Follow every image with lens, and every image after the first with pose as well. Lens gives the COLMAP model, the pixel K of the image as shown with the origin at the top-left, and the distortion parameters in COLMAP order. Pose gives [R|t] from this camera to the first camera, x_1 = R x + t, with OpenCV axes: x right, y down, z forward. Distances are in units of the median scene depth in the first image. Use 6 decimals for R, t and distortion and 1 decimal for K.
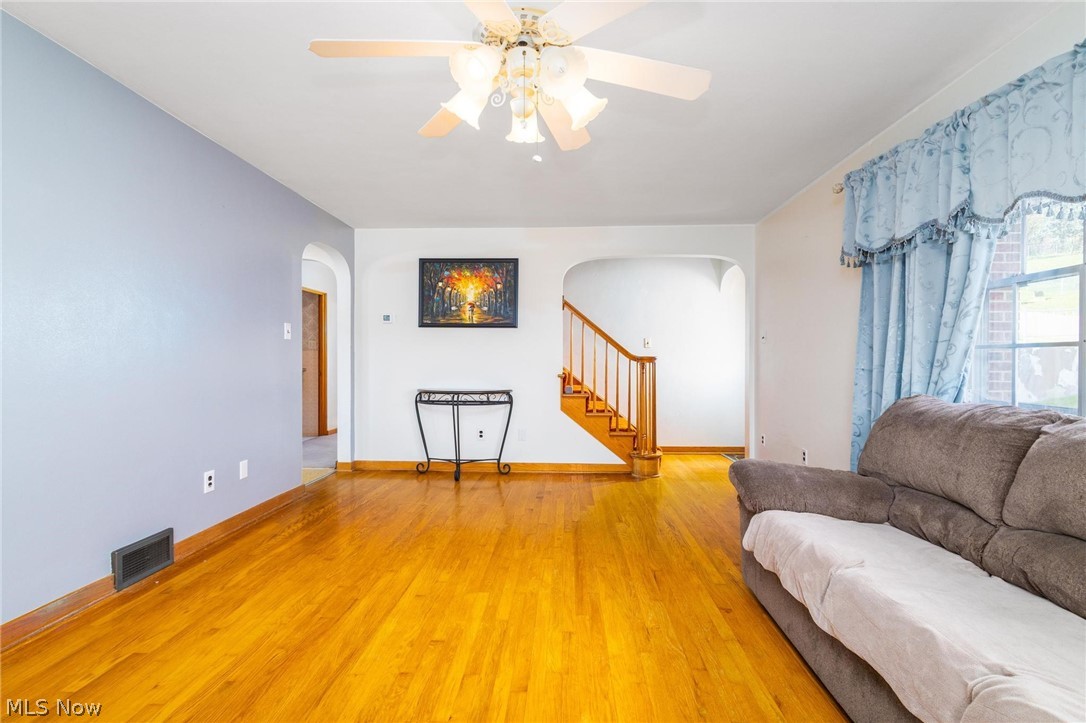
lens RADIAL K [[499.8, 0, 543.8], [0, 499.8, 364.0], [0, 0, 1]] dist [0.003243, 0.001740]
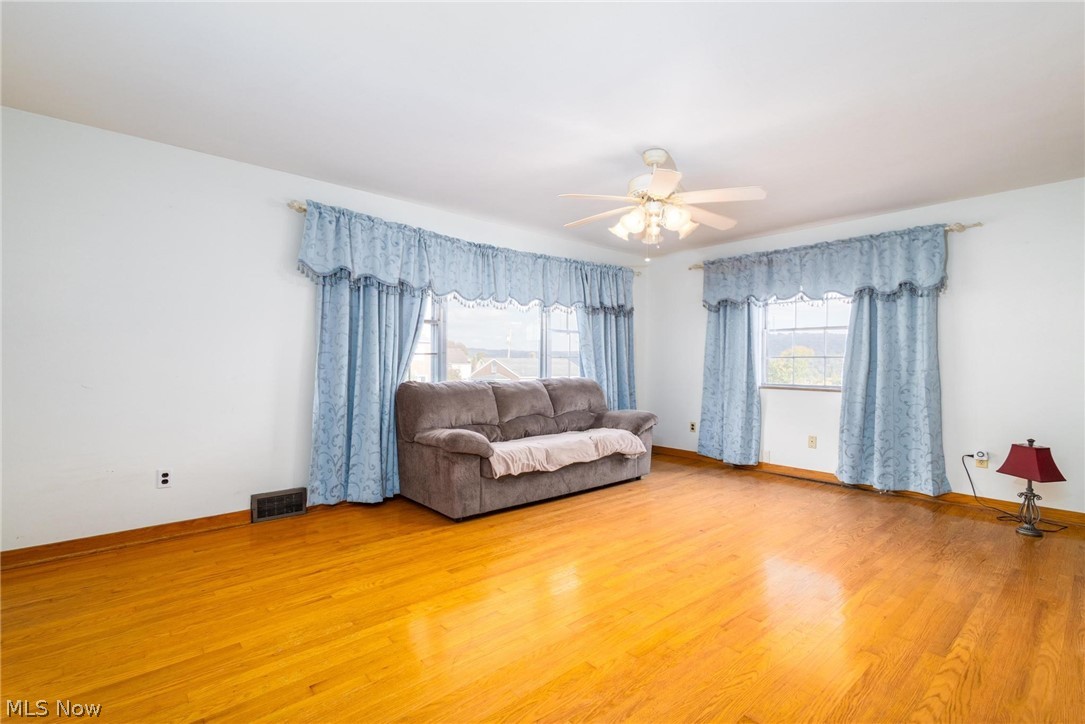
lens RADIAL K [[499.3, 0, 539.6], [0, 499.3, 361.8], [0, 0, 1]] dist [0.003243, 0.001740]
pose [[-0.692941, -0.006336, 0.720967, -0.850953], [-0.003605, 0.999979, 0.005323, -0.018114], [-0.720986, 0.001089, -0.692949, 1.996618]]
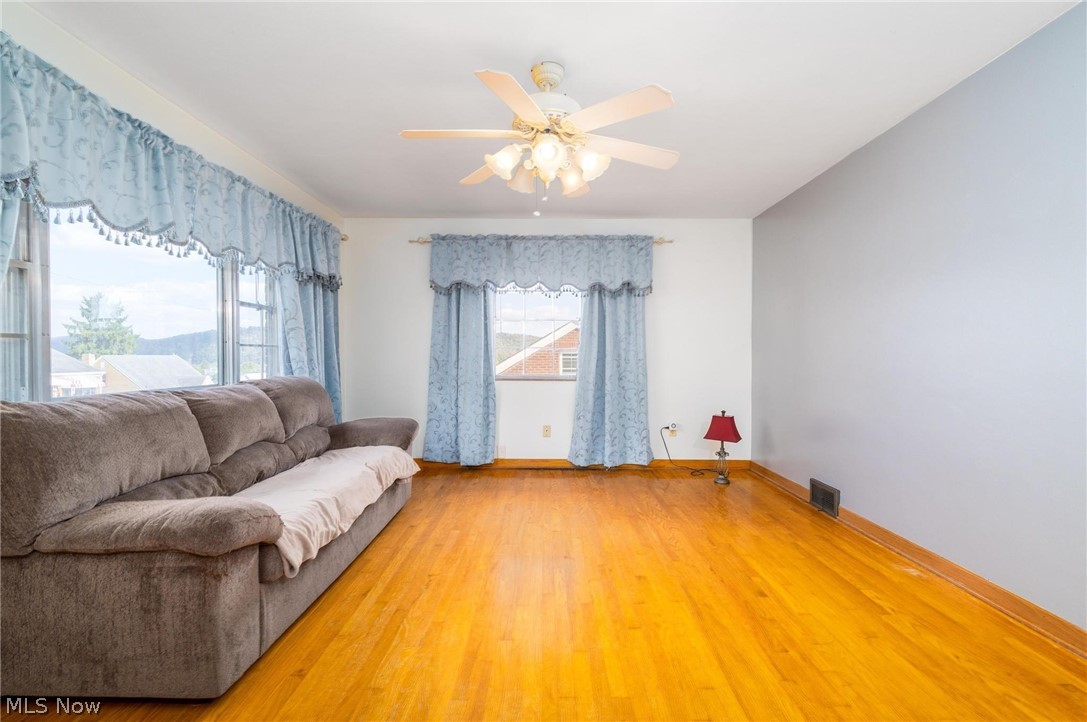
lens RADIAL K [[500.3, 0, 542.6], [0, 500.3, 358.6], [0, 0, 1]] dist [0.003243, 0.001740]
pose [[-0.999340, -0.004175, -0.036076, 0.014926], [-0.004732, 0.999871, 0.015375, -0.015562], [0.036008, 0.015536, -0.999231, 1.833748]]
